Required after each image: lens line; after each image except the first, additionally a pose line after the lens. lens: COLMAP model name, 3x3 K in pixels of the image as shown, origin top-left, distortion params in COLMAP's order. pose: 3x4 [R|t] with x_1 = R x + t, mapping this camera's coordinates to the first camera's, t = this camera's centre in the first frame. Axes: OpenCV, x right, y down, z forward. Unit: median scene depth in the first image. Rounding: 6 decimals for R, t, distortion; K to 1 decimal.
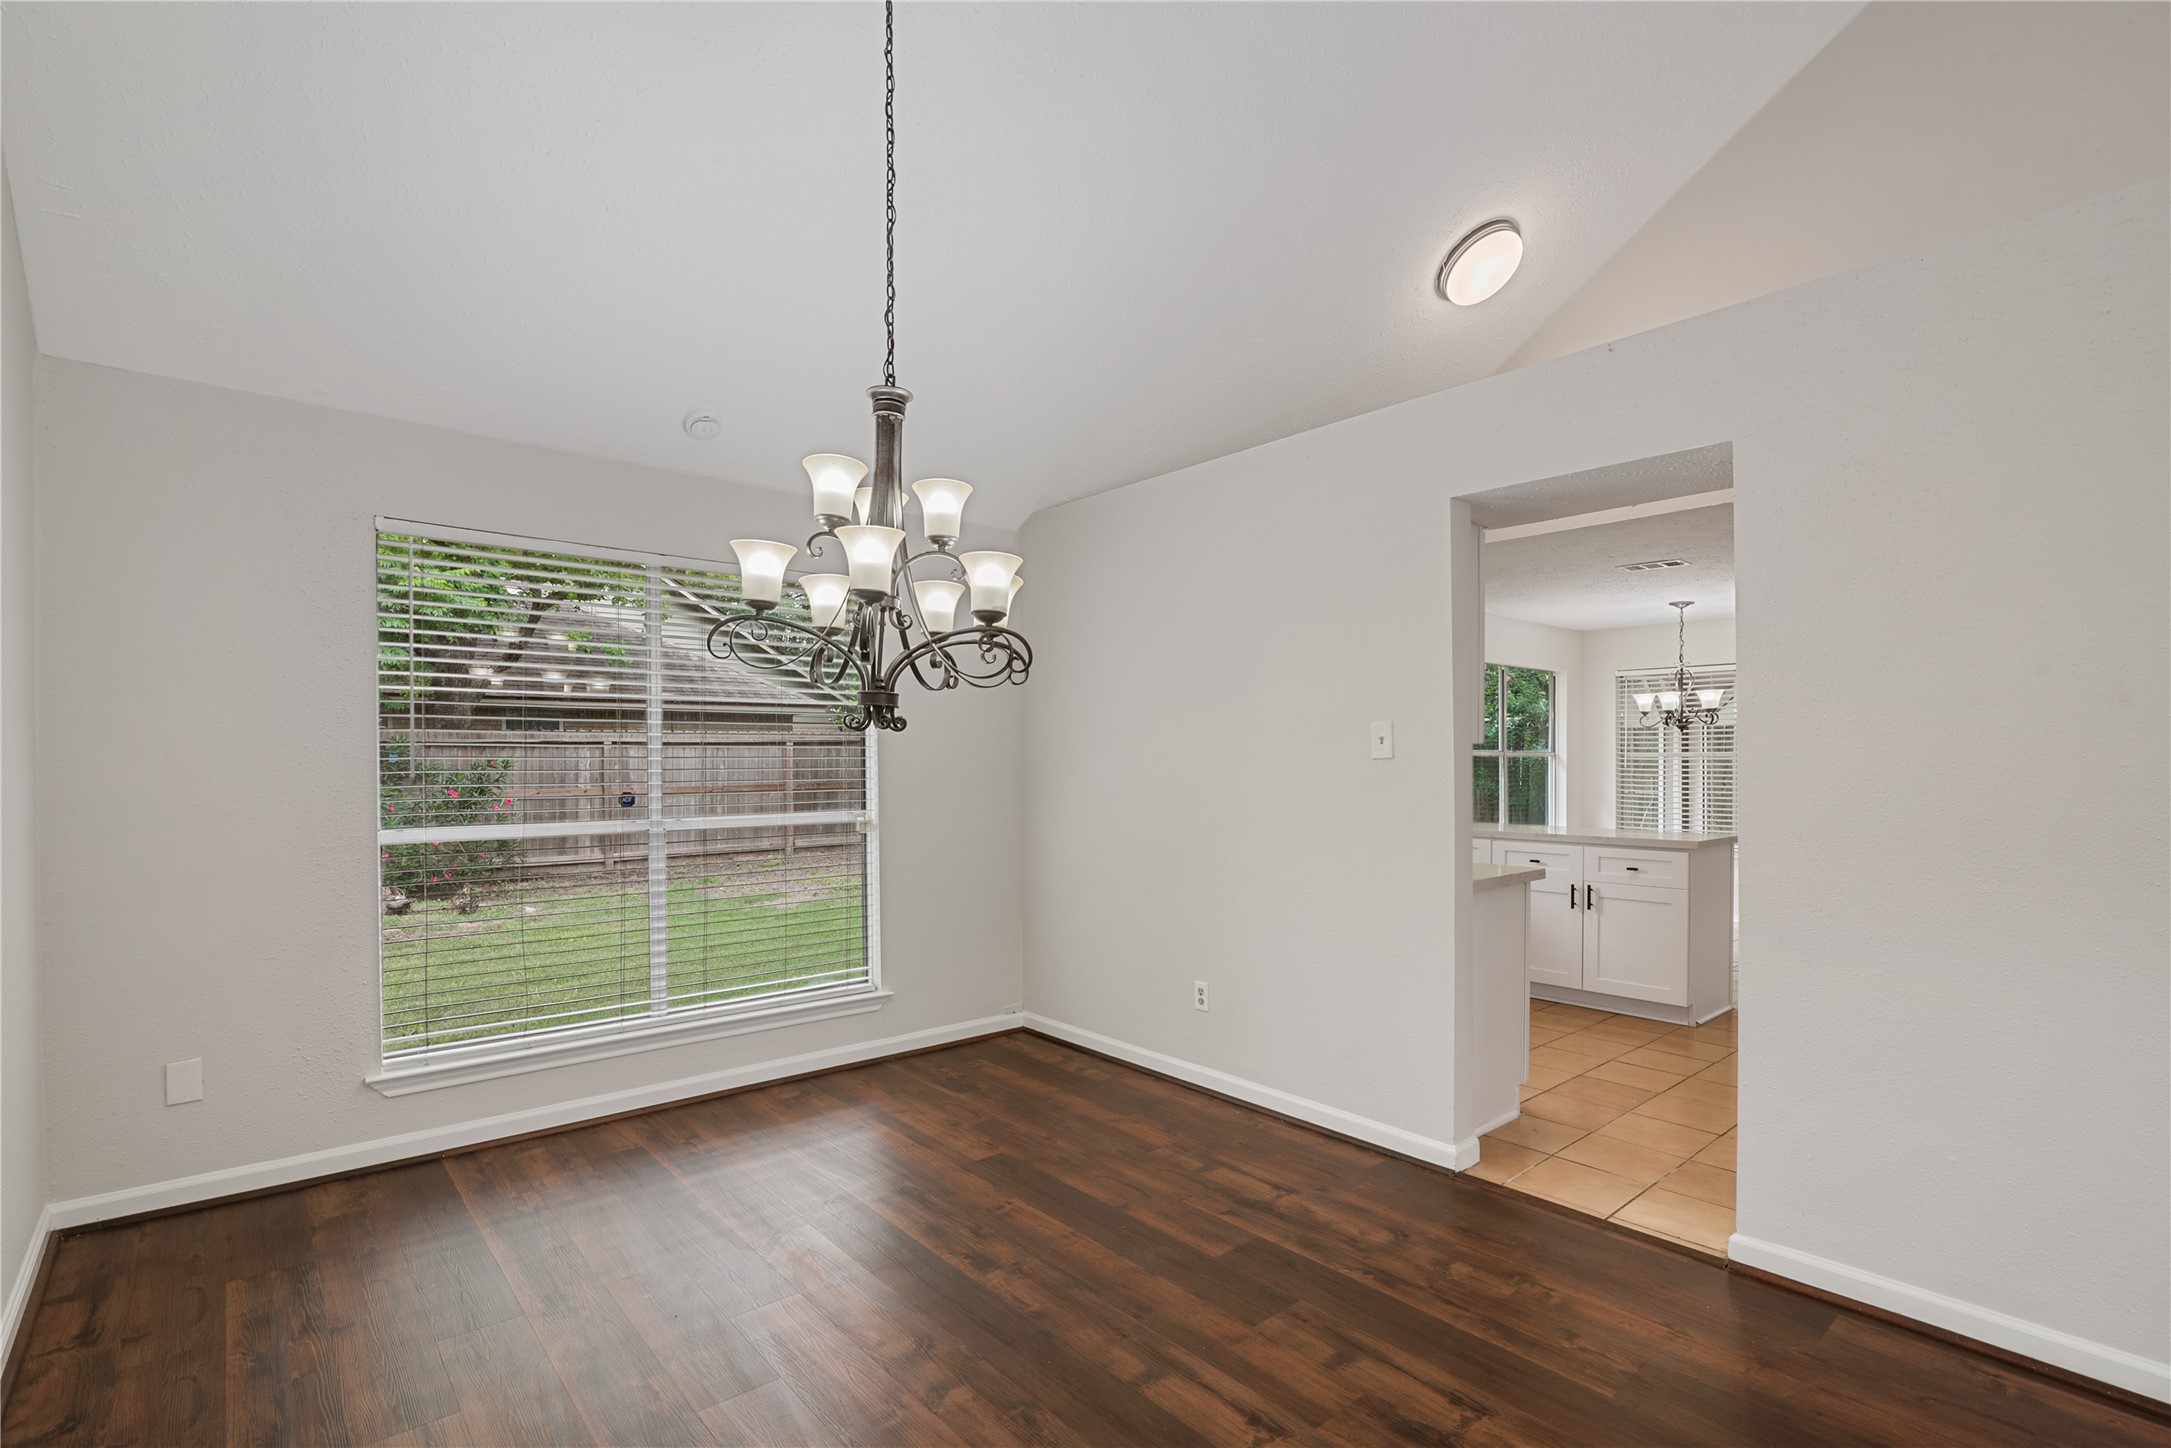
lens RADIAL K [[1004.9, 0, 1067.2], [0, 1004.9, 757.6], [0, 0, 1]] dist [-0.010236, 0.000108]
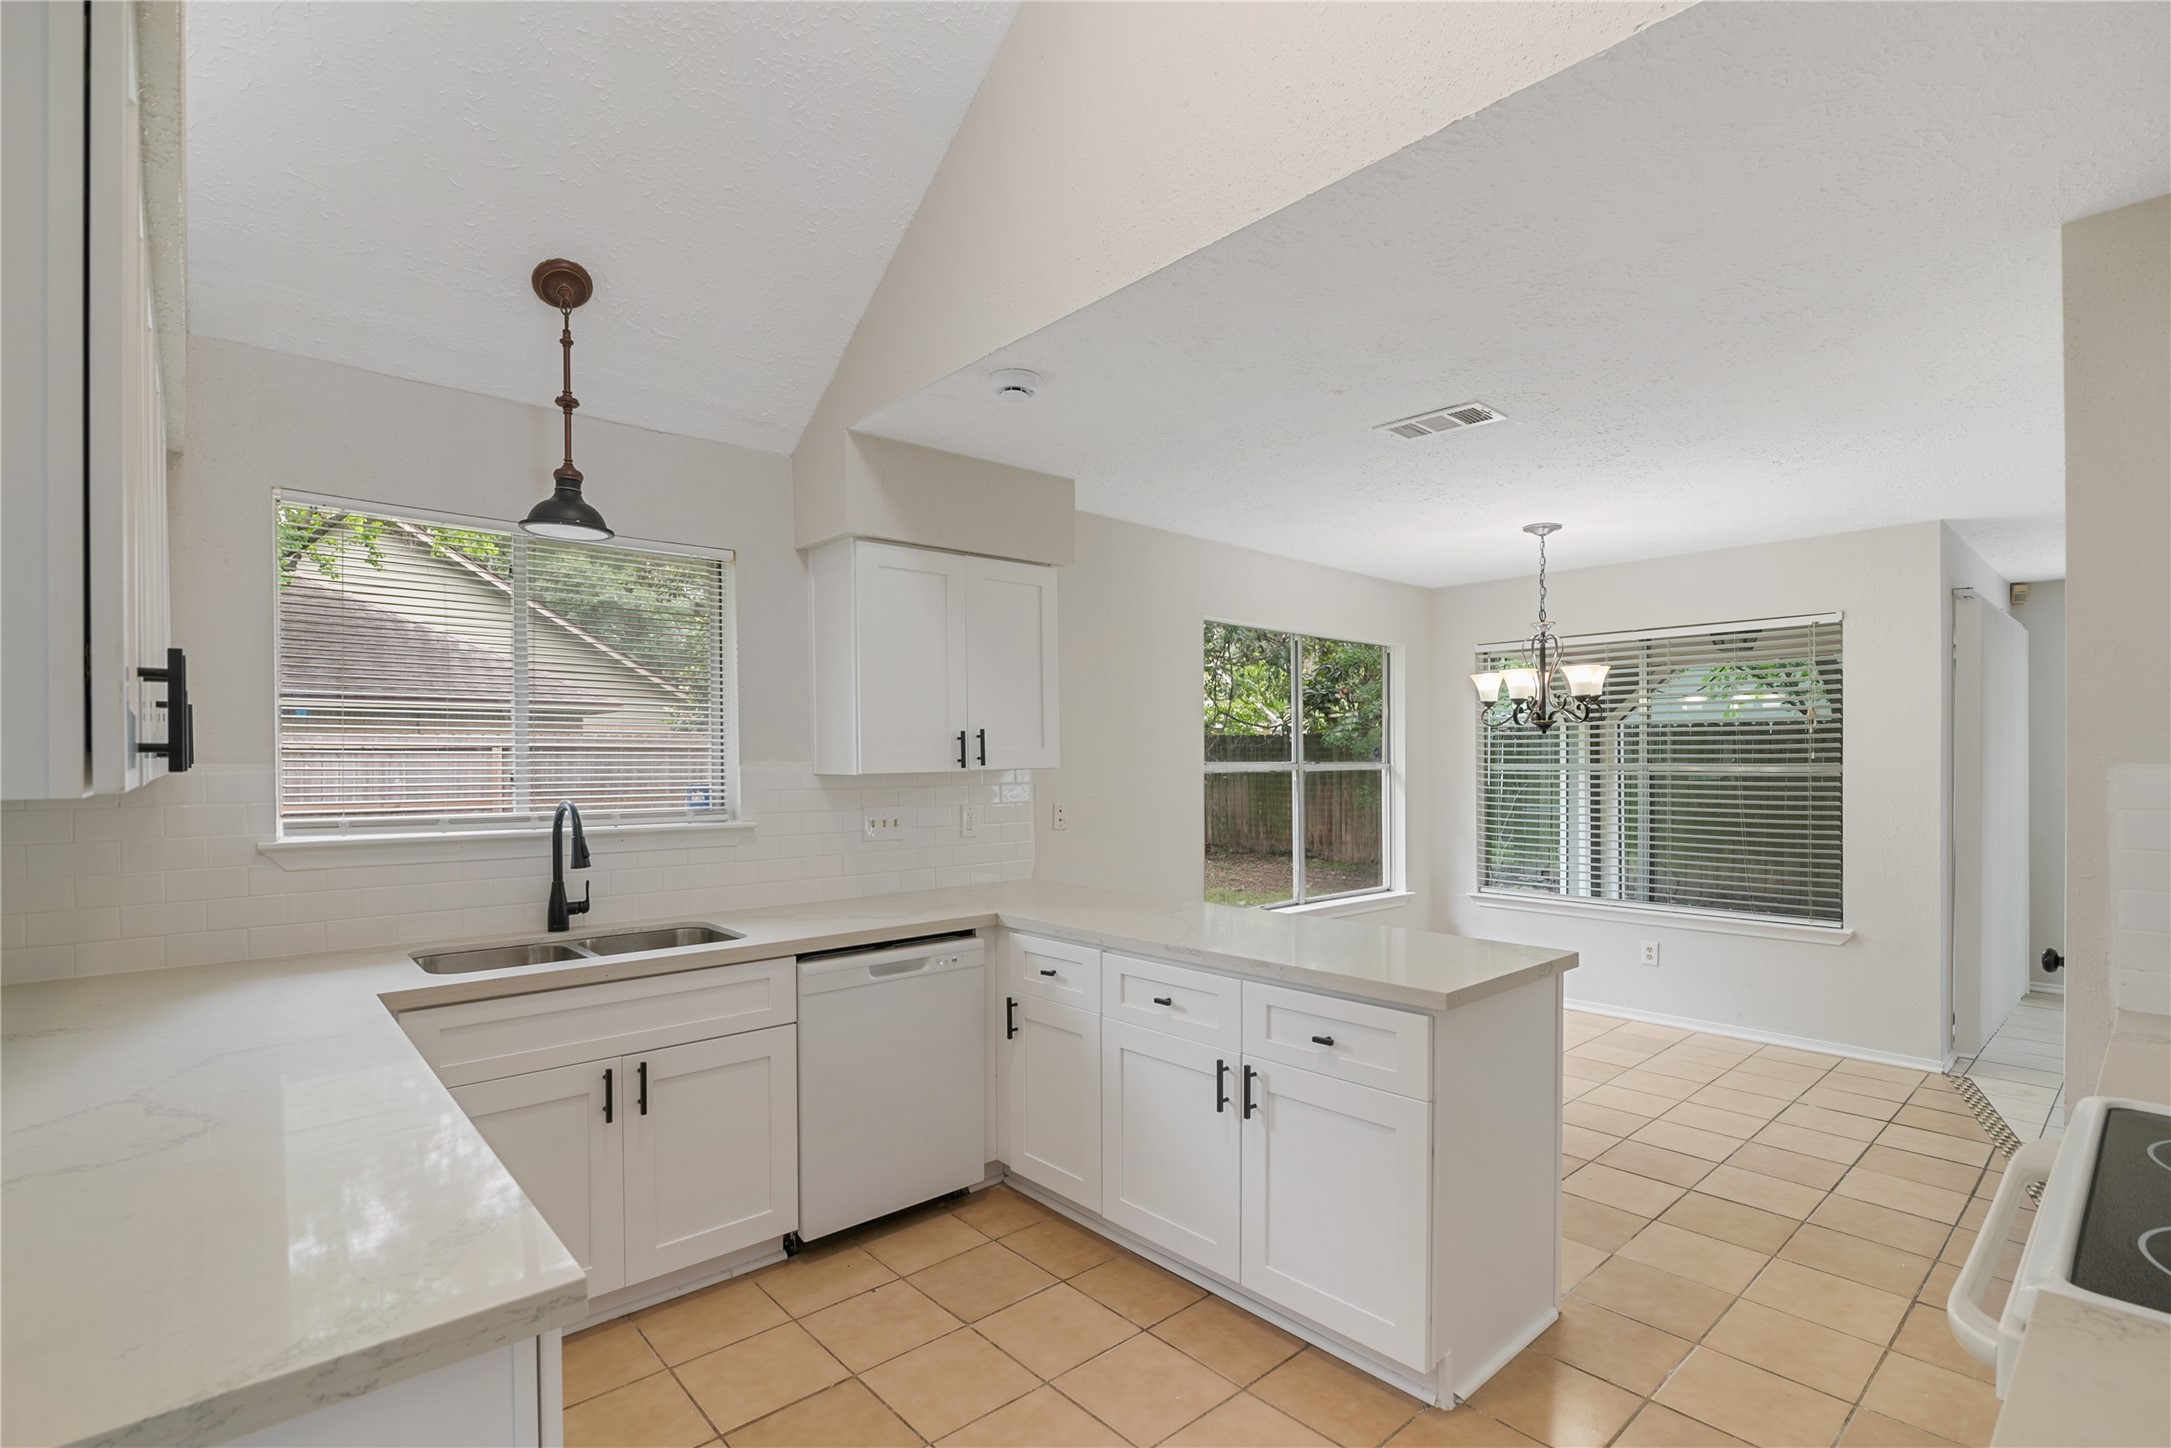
lens RADIAL K [[1004.9, 0, 1067.2], [0, 1004.9, 757.6], [0, 0, 1]] dist [-0.010236, 0.000108]
pose [[0.999747, 0.000285, 0.022484, 0.303469], [-0.000184, 0.999990, -0.004525, -0.007987], [-0.022485, 0.004520, 0.999737, 0.383147]]
